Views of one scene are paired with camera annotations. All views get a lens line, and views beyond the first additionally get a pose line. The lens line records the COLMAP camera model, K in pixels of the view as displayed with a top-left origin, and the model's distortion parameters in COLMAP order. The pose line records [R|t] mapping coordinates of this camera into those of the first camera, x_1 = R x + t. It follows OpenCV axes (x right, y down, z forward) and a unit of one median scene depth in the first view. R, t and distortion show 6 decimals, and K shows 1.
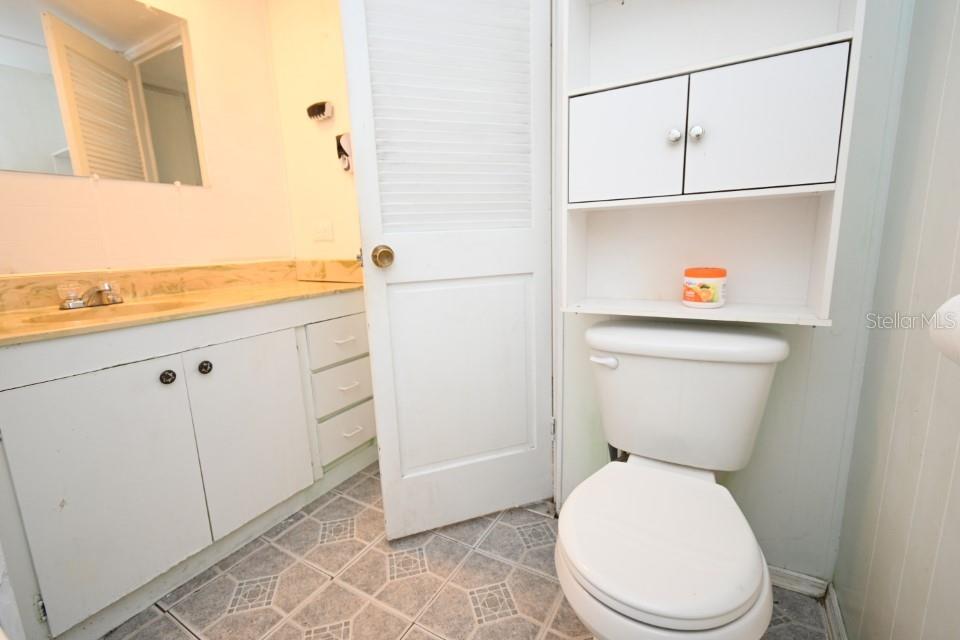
lens RADIAL K [[425.9, 0, 481.0], [0, 425.9, 319.8], [0, 0, 1]] dist [-0.002010, -0.000349]
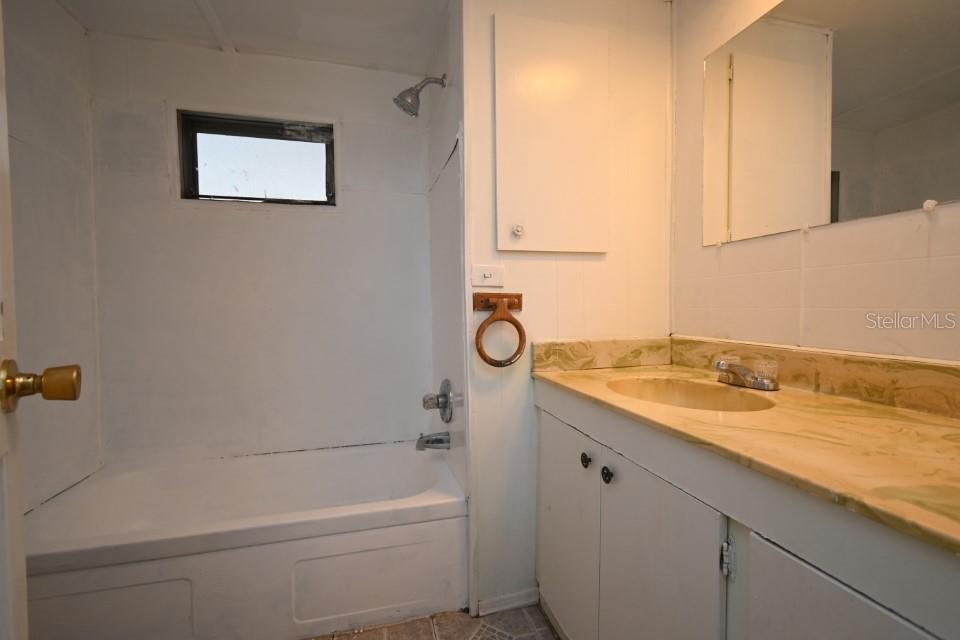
lens RADIAL K [[425.9, 0, 480.7], [0, 425.9, 318.5], [0, 0, 1]] dist [-0.002010, -0.000349]
pose [[-0.697867, 0.047268, -0.714666, 0.048847], [-0.111946, 0.978358, 0.174023, -0.219062], [0.707425, 0.201449, -0.677472, 1.021410]]
